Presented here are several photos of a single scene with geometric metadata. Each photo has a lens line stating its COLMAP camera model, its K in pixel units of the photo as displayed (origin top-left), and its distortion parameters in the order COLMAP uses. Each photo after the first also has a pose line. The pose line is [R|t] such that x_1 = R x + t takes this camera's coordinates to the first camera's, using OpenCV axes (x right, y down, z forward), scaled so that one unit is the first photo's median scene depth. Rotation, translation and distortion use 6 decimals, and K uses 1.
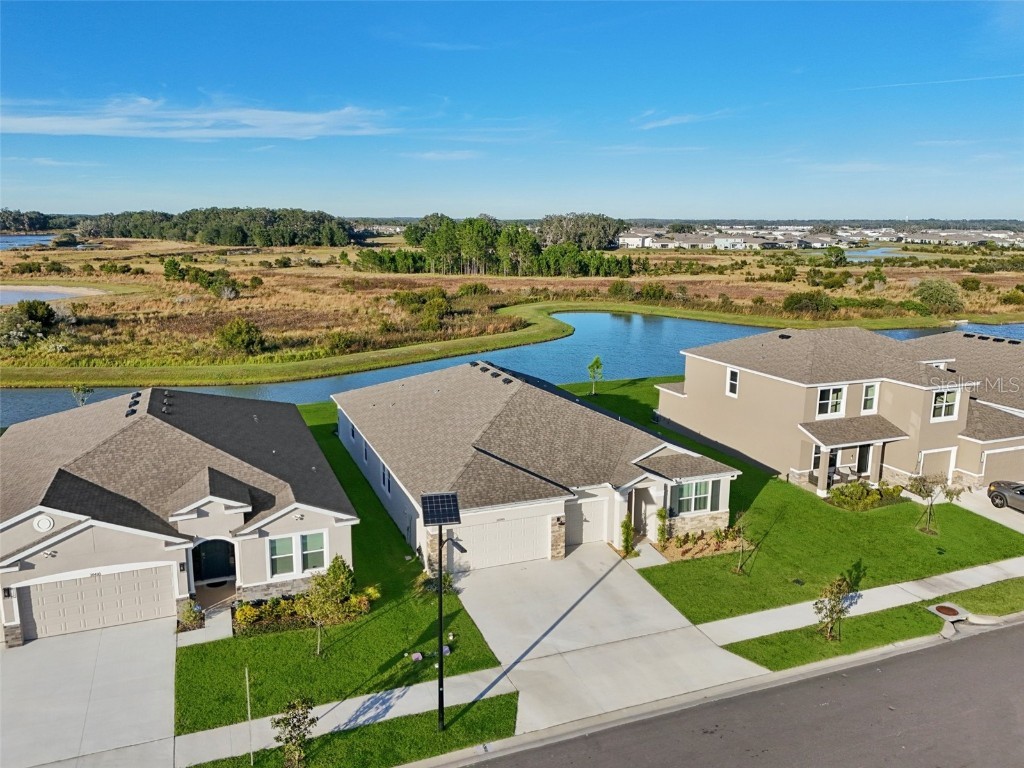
lens RADIAL K [[756.2, 0, 509.8], [0, 756.2, 382.7], [0, 0, 1]] dist [0.103718, -0.125899]
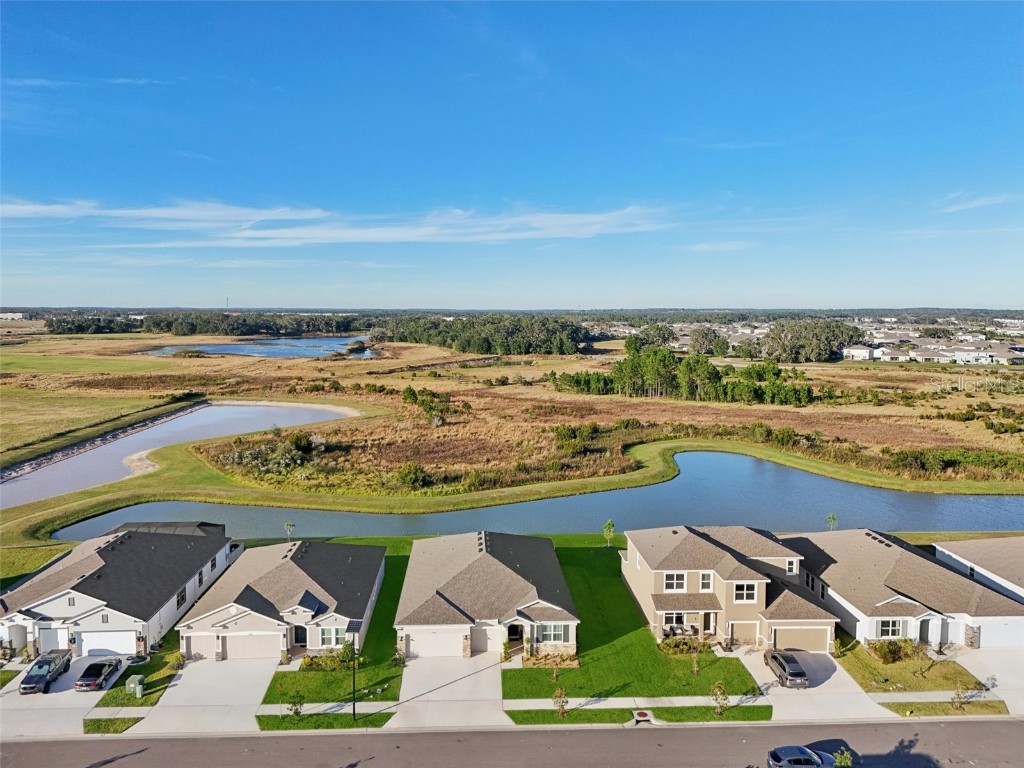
lens RADIAL K [[751.1, 0, 512.0], [0, 751.1, 384.0], [0, 0, 1]] dist [0.094758, -0.115112]
pose [[0.946688, 0.027254, -0.320997, 0.665993], [-0.062852, 0.992893, -0.101064, -0.229822], [0.315962, 0.115851, 0.941672, -0.728031]]
